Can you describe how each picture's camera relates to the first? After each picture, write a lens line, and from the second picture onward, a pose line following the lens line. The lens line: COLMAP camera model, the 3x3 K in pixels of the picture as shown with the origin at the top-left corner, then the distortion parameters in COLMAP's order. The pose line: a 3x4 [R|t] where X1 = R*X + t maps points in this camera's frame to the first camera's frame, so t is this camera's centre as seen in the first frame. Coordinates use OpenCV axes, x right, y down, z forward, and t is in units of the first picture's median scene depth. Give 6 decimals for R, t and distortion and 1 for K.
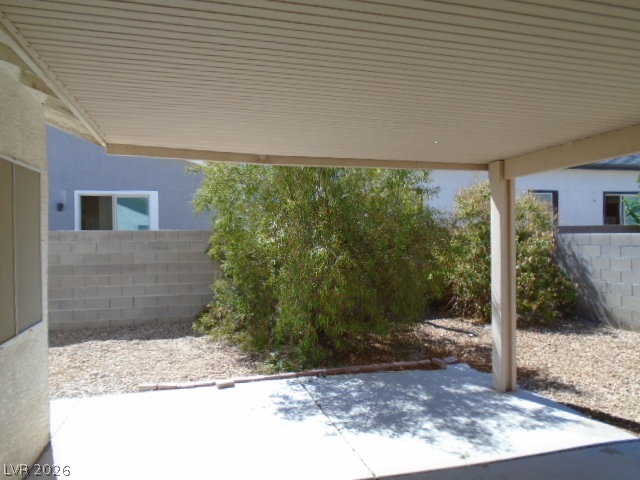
lens RADIAL K [[482.6, 0, 322.5], [0, 482.6, 240.7], [0, 0, 1]] dist [-0.026283, 0.013719]
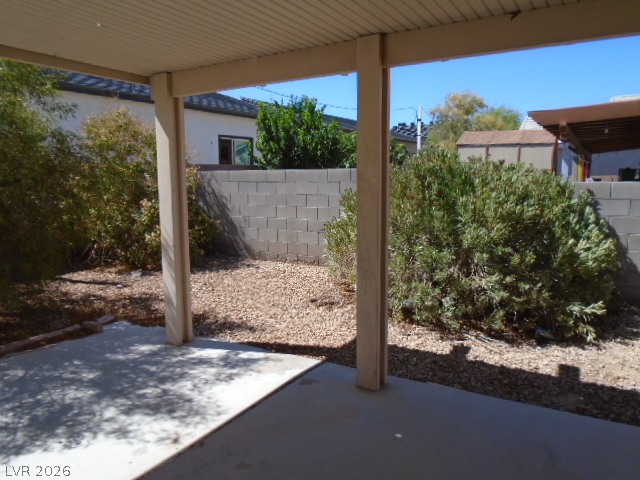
lens RADIAL K [[482.6, 0, 319.0], [0, 482.6, 237.0], [0, 0, 1]] dist [-0.026283, 0.013719]
pose [[0.715085, -0.077553, 0.694723, -0.037119], [0.002433, 0.994097, 0.108468, 0.023353], [-0.699034, -0.075873, 0.711052, 0.204550]]
